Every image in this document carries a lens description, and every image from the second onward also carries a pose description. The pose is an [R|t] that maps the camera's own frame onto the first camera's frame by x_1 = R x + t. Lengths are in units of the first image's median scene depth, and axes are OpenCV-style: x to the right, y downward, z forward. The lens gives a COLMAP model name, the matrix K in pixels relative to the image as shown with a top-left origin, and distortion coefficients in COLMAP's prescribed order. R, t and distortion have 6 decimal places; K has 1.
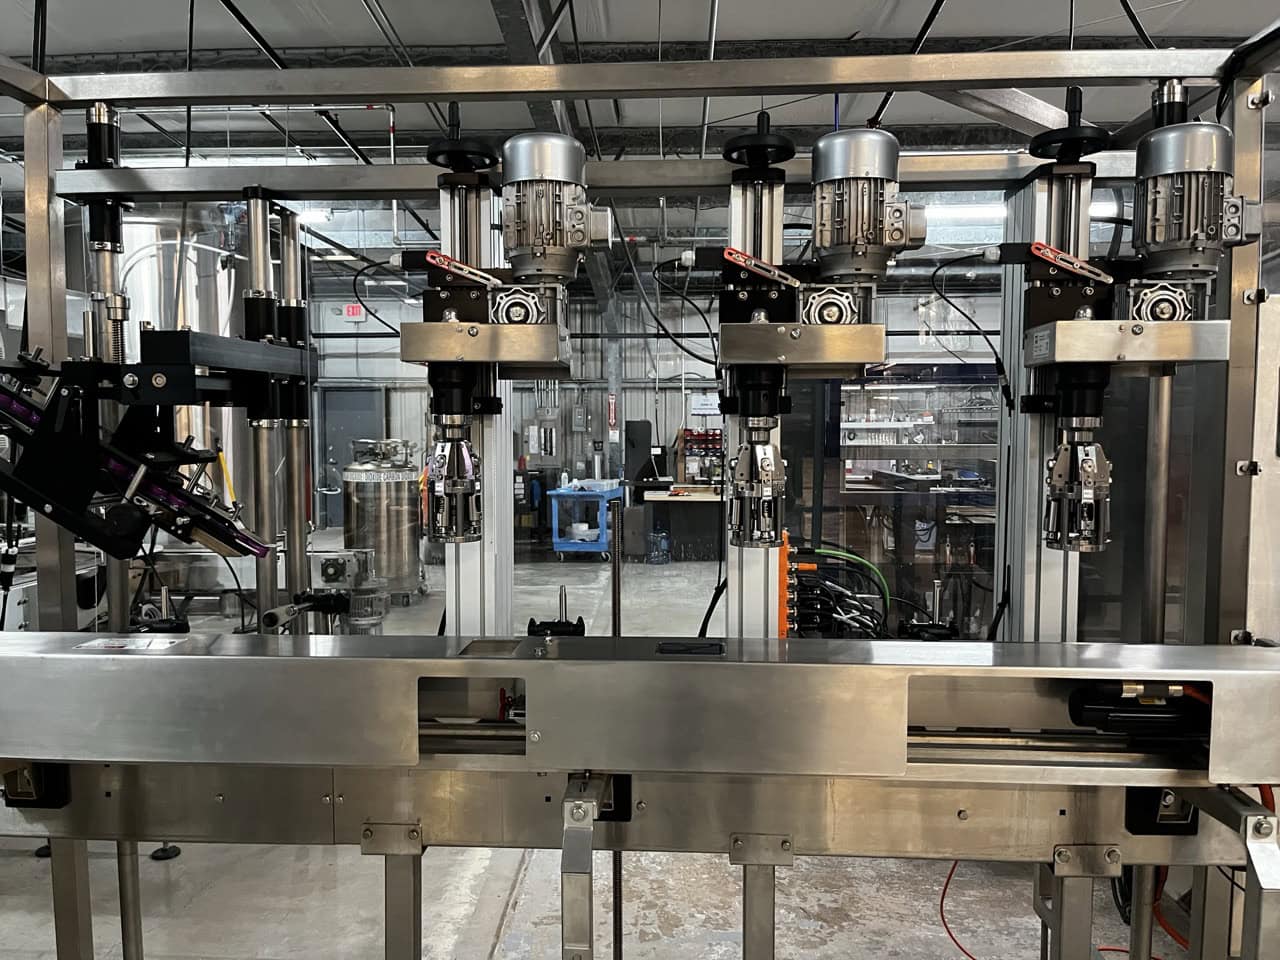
lens RADIAL K [[974.2, 0, 640.0], [0, 974.2, 480.0], [0, 0, 1]] dist [0.068302, -0.097285]
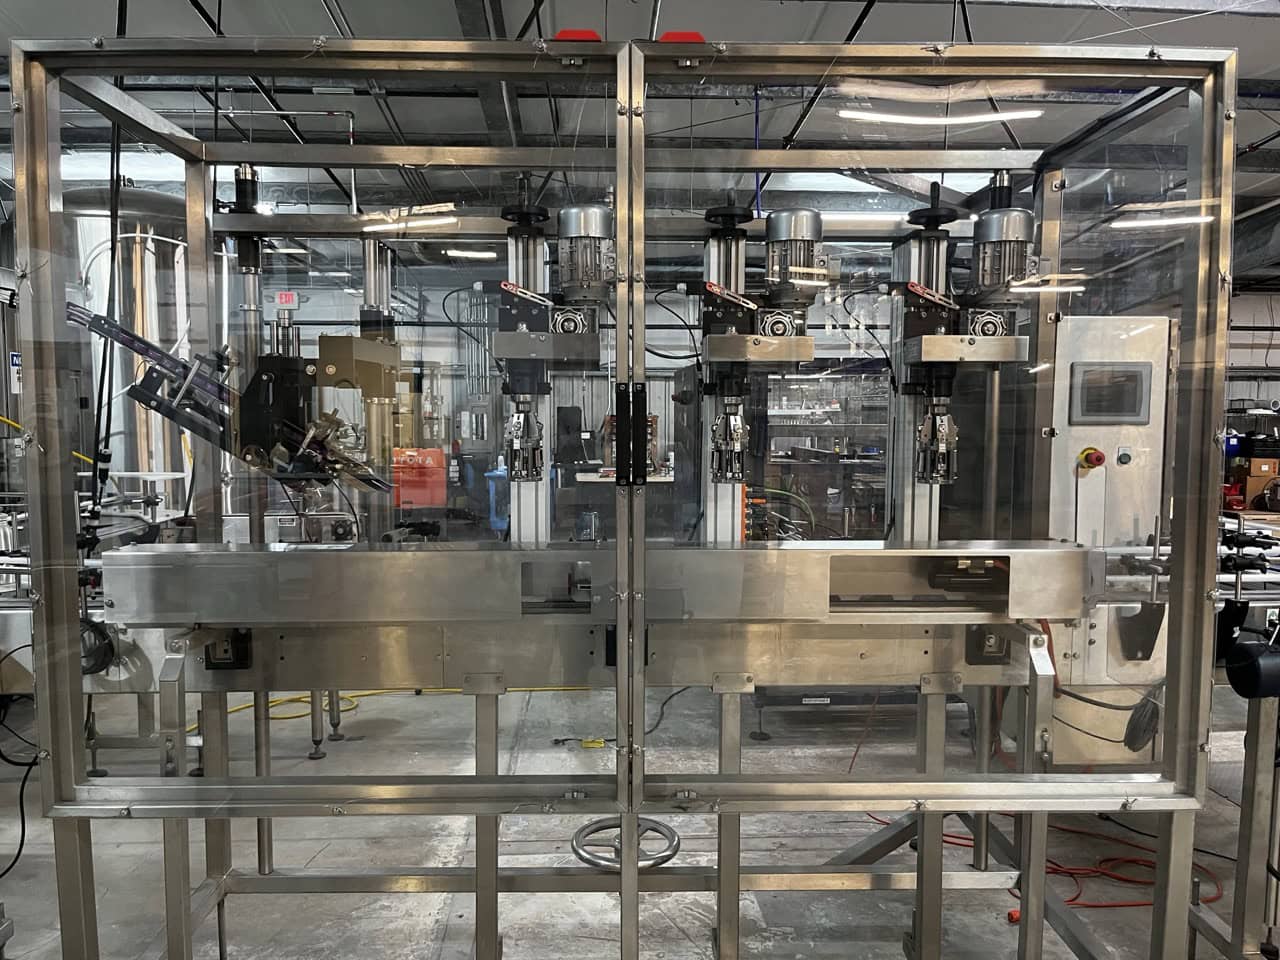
lens RADIAL K [[974.2, 0, 640.0], [0, 974.2, 480.0], [0, 0, 1]] dist [0.068302, -0.097285]
pose [[0.995977, -0.003932, 0.089523, -0.133255], [0.002841, 0.999920, 0.012310, 0.038844], [-0.089564, -0.012006, 0.995909, -0.419322]]
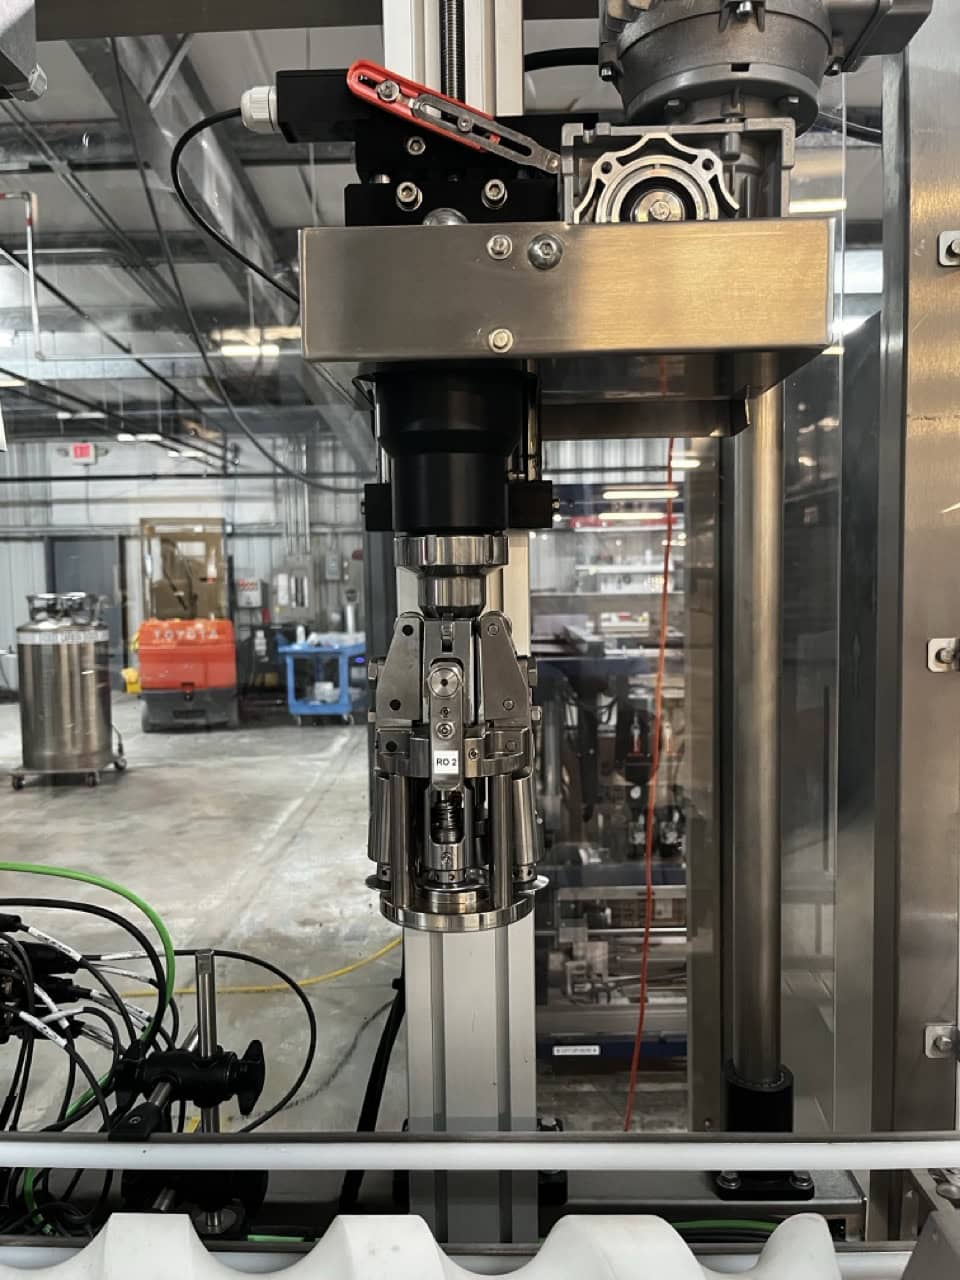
lens RADIAL K [[984.1, 0, 480.0], [0, 984.1, 640.0], [0, 0, 1]] dist [0.066353, -0.143752]
pose [[0.999457, -0.019165, 0.026815, 0.384362], [0.018809, 0.999732, 0.013476, -0.026919], [-0.027066, -0.012964, 0.999550, 0.554534]]
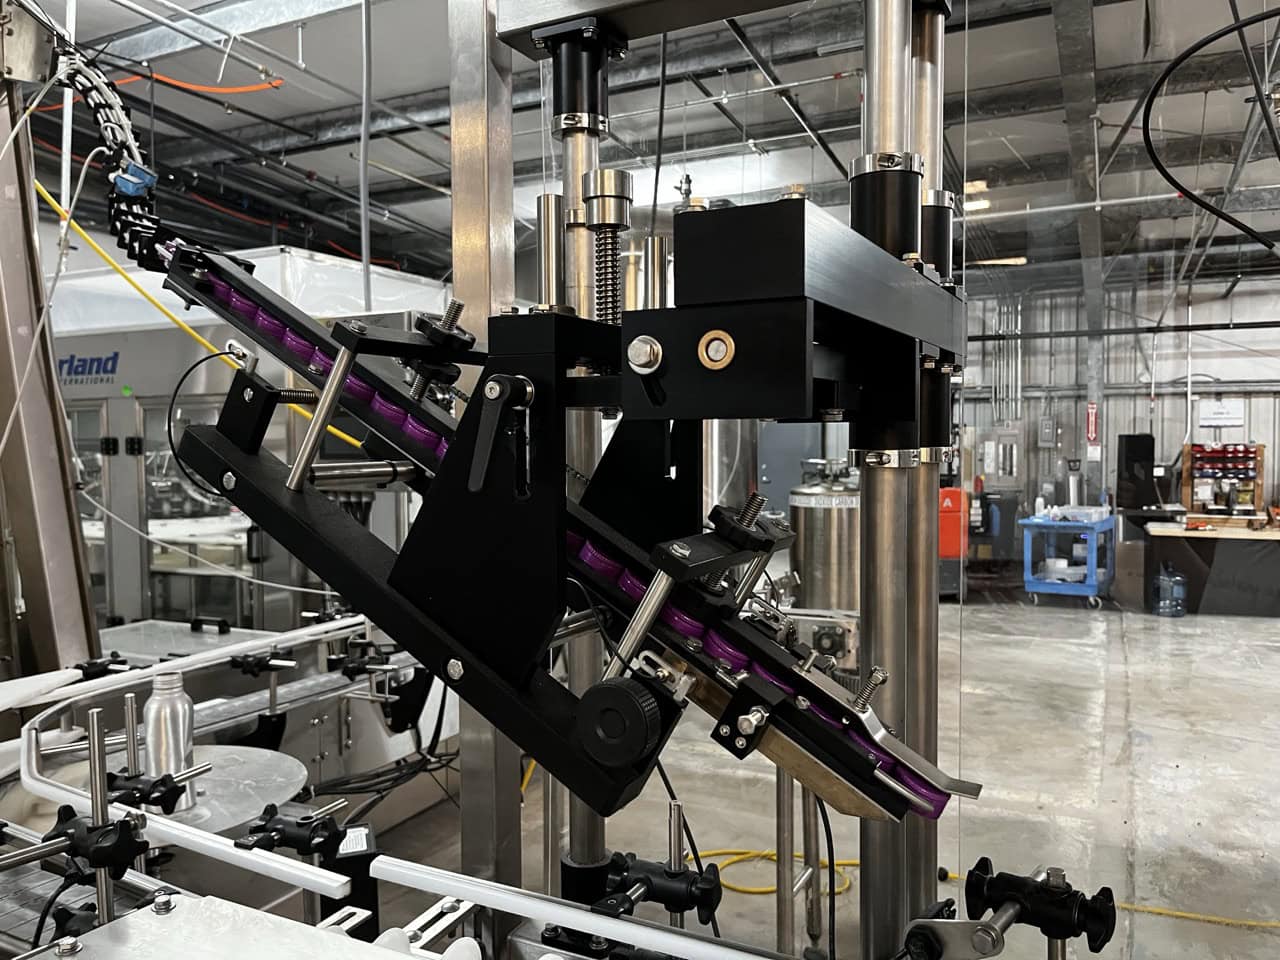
lens RADIAL K [[979.6, 0, 640.0], [0, 979.6, 480.0], [0, 0, 1]] dist [0.062754, -0.107200]
pose [[0.914924, 0.009518, -0.403514, -0.308317], [-0.015986, 0.999792, -0.012664, -0.040885], [0.403310, 0.018037, 0.914886, 0.553387]]
